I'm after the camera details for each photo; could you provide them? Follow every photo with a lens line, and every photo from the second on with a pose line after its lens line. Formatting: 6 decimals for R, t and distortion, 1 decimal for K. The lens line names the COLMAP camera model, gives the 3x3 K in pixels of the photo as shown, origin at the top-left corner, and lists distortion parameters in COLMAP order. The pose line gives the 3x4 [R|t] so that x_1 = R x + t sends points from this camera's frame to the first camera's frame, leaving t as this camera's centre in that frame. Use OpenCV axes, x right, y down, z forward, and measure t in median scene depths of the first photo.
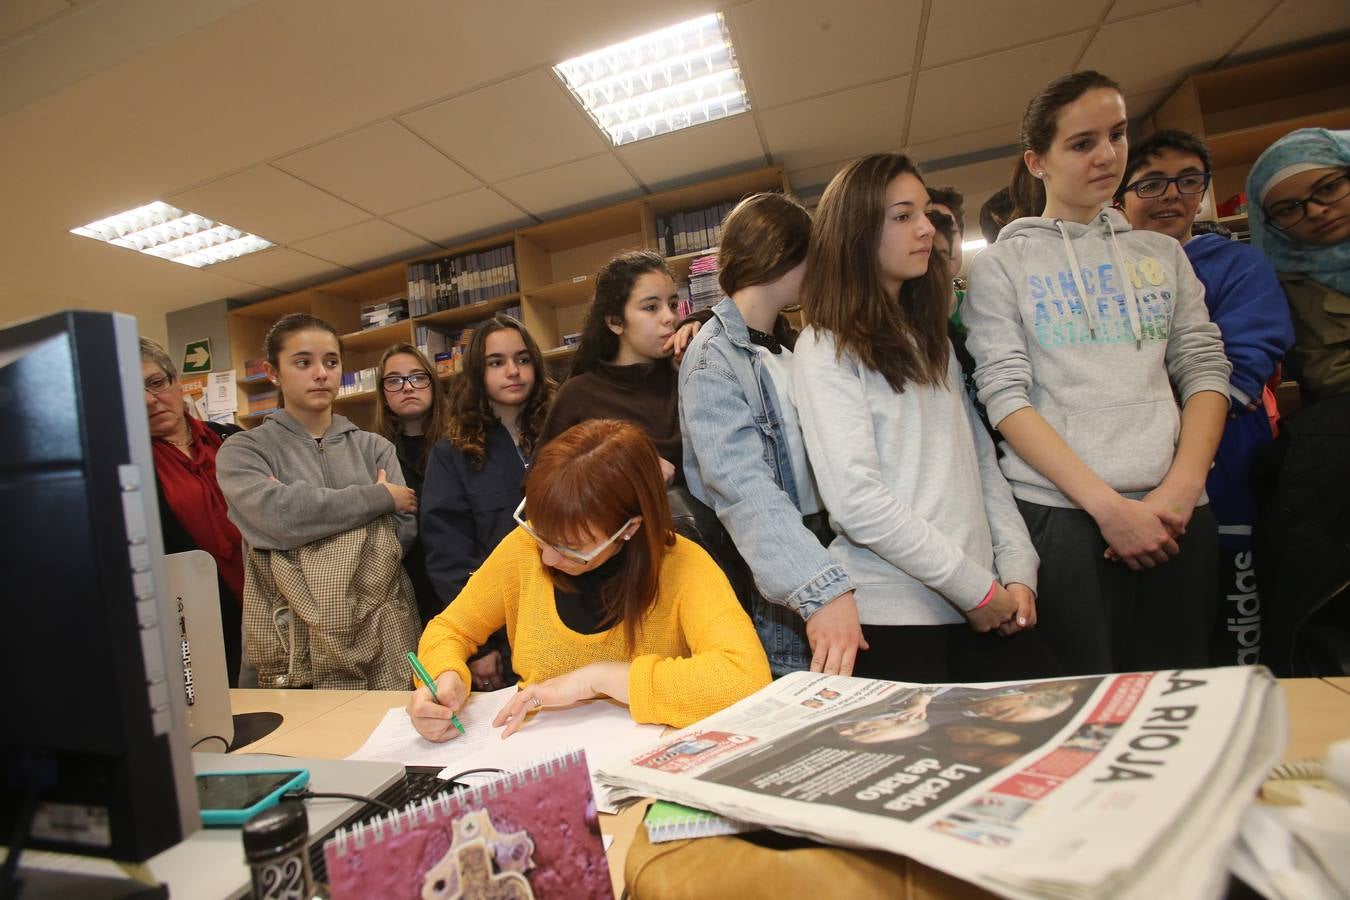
lens RADIAL K [[608.6, 0, 675.0], [0, 608.6, 450.0], [0, 0, 1]] dist [-0.053279, 0.016821]
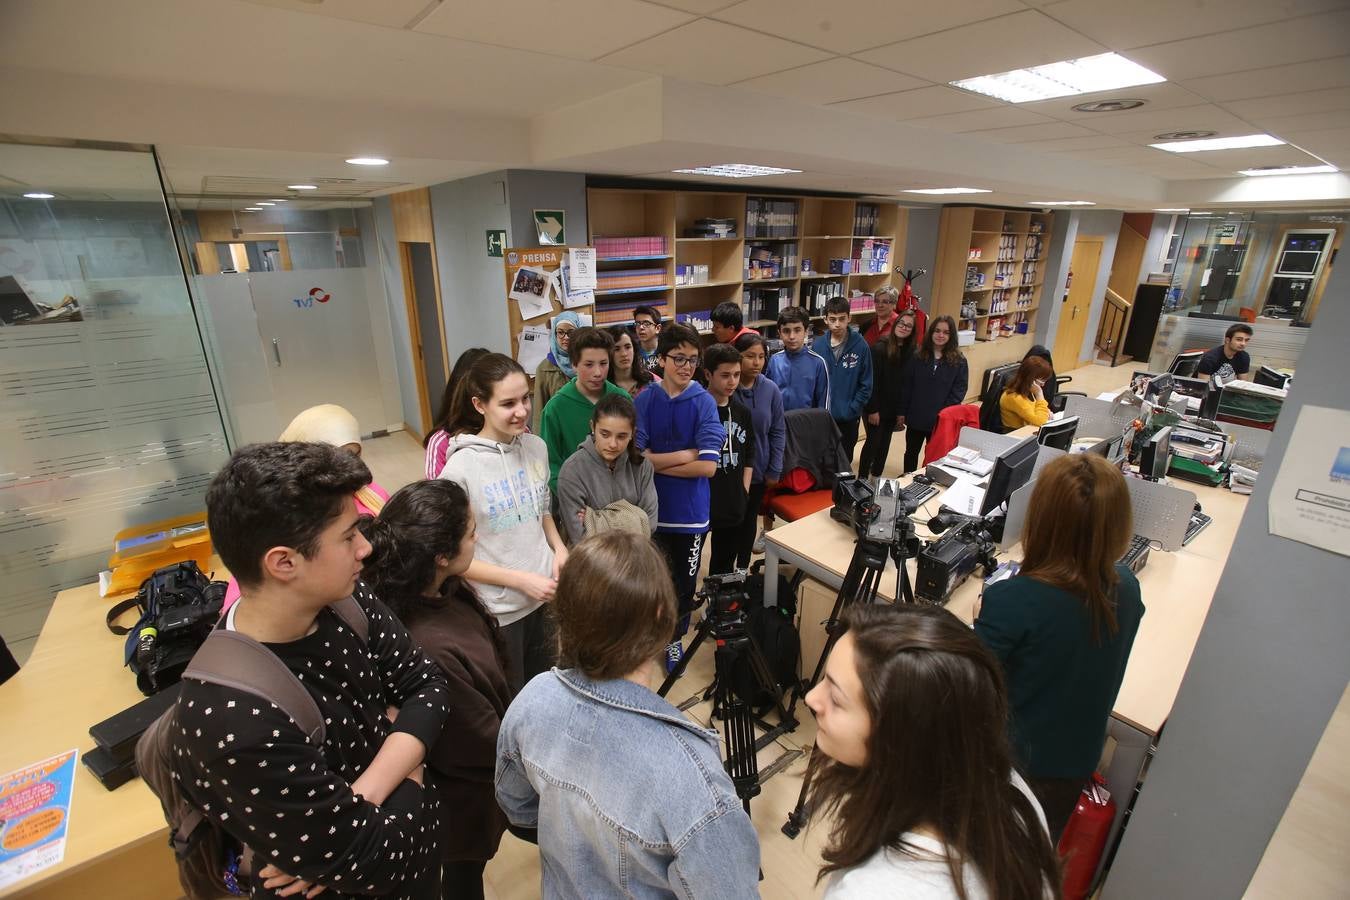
lens RADIAL K [[608.6, 0, 675.0], [0, 608.6, 450.0], [0, 0, 1]] dist [-0.053279, 0.016821]
pose [[0.576348, -0.171639, 0.798977, -1.760923], [-0.098496, 0.955977, 0.276417, -0.113915], [-0.811247, -0.238009, 0.534069, 0.231478]]
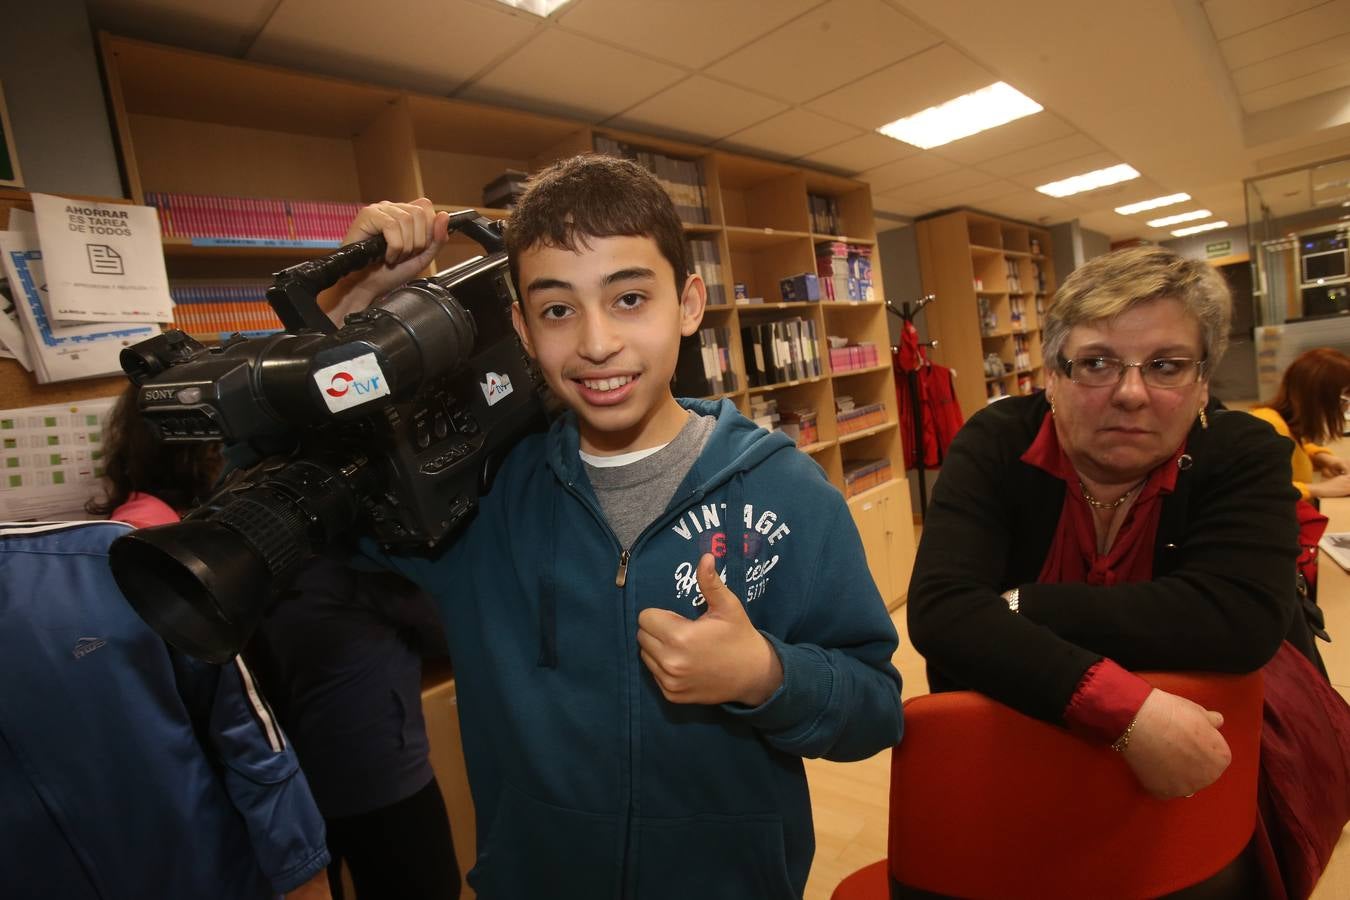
lens RADIAL K [[697.6, 0, 675.0], [0, 697.6, 450.0], [0, 0, 1]] dist [-0.068527, 0.028731]
pose [[0.456202, -0.039530, 0.888998, -1.068294], [0.058056, 0.998207, 0.014594, 0.028617], [-0.887980, 0.044954, 0.457679, 0.586311]]
